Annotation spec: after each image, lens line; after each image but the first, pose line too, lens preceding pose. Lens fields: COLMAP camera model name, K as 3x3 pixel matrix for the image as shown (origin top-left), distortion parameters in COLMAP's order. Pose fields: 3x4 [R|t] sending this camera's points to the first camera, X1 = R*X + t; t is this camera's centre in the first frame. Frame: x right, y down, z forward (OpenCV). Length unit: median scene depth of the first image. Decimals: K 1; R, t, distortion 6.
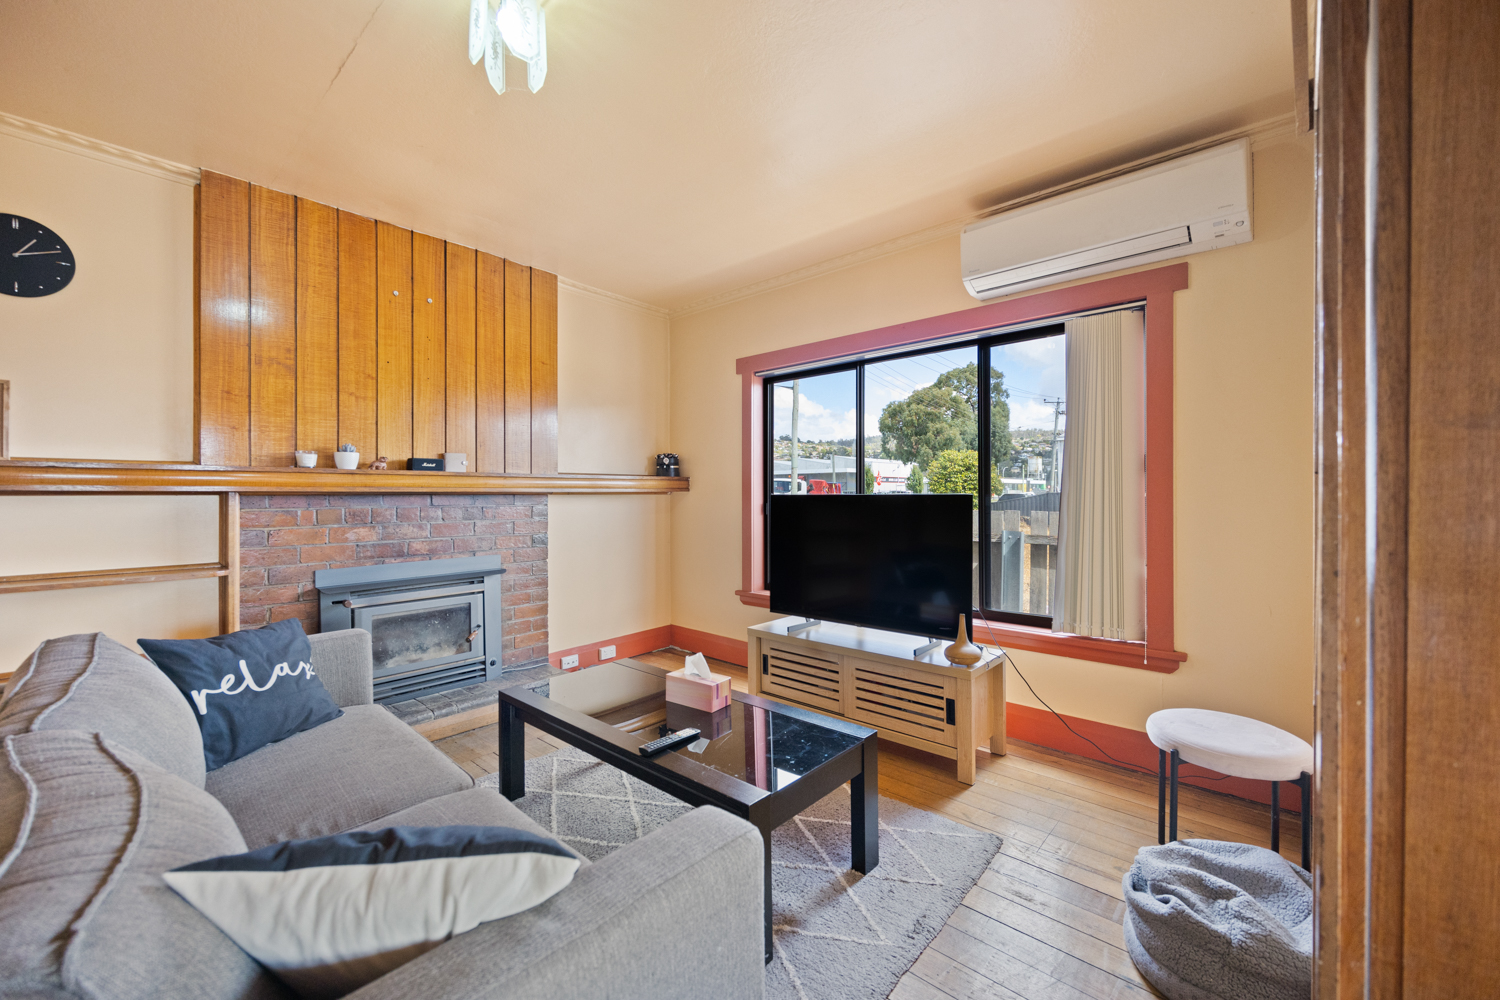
lens RADIAL K [[600.8, 0, 750.0], [0, 600.8, 500.0], [0, 0, 1]] dist [0.001161, 0.000185]
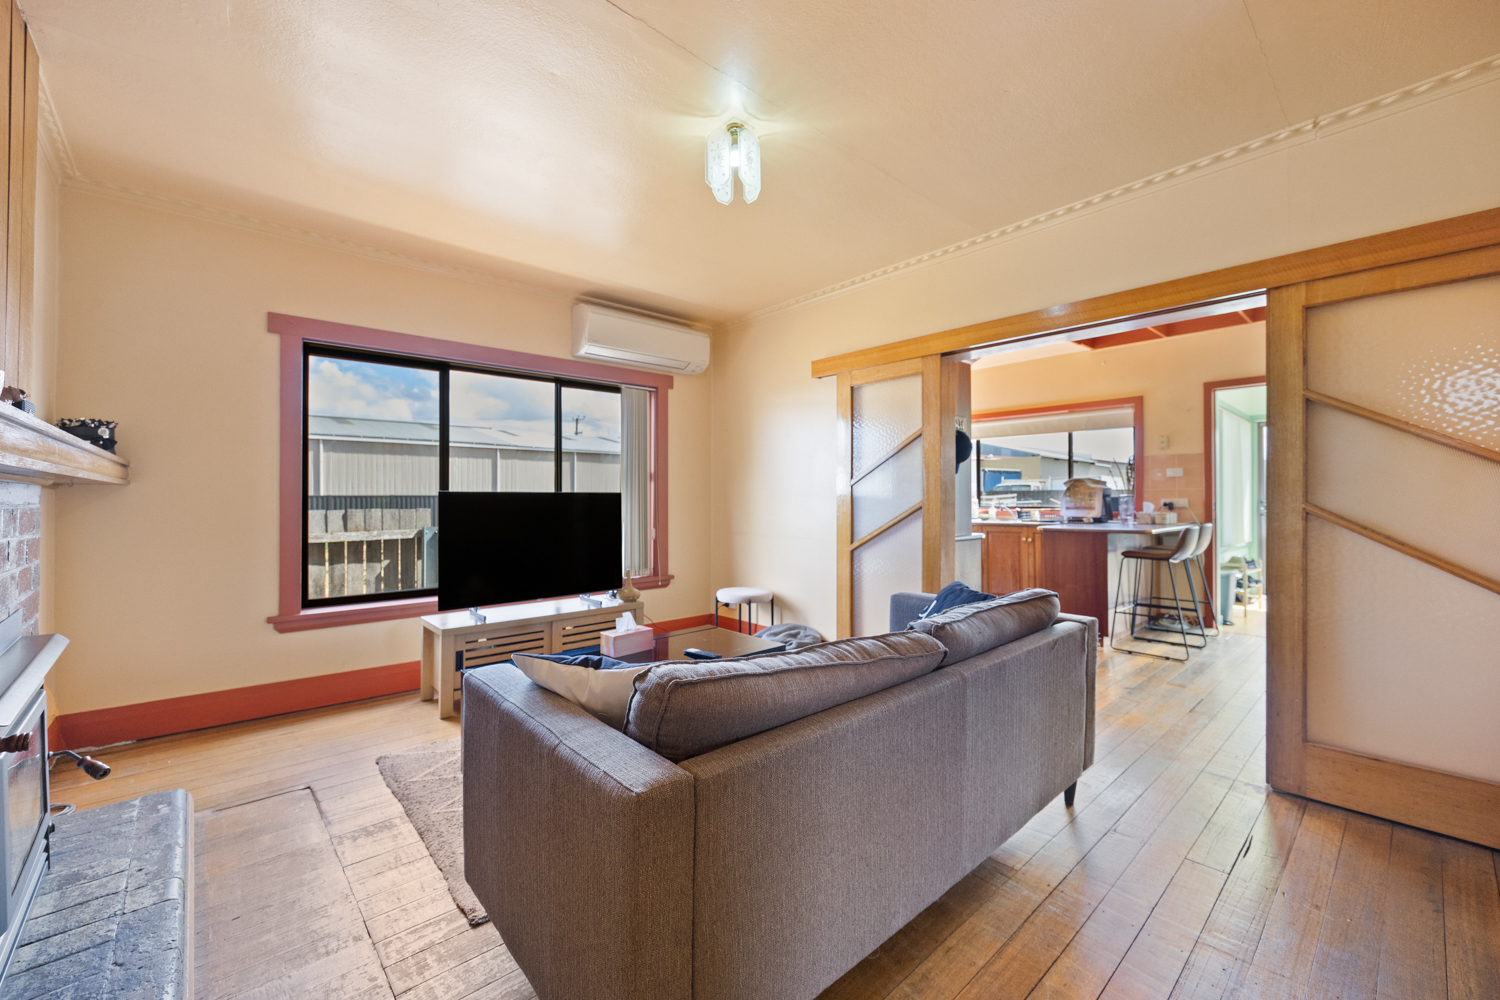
lens RADIAL K [[600.8, 0, 750.0], [0, 600.8, 500.0], [0, 0, 1]] dist [0.001161, 0.000185]
pose [[0.104701, -0.000032, 0.994504, -0.920068], [0.007070, 0.999975, -0.000713, 0.011121], [-0.994479, 0.007105, 0.104699, 0.417225]]
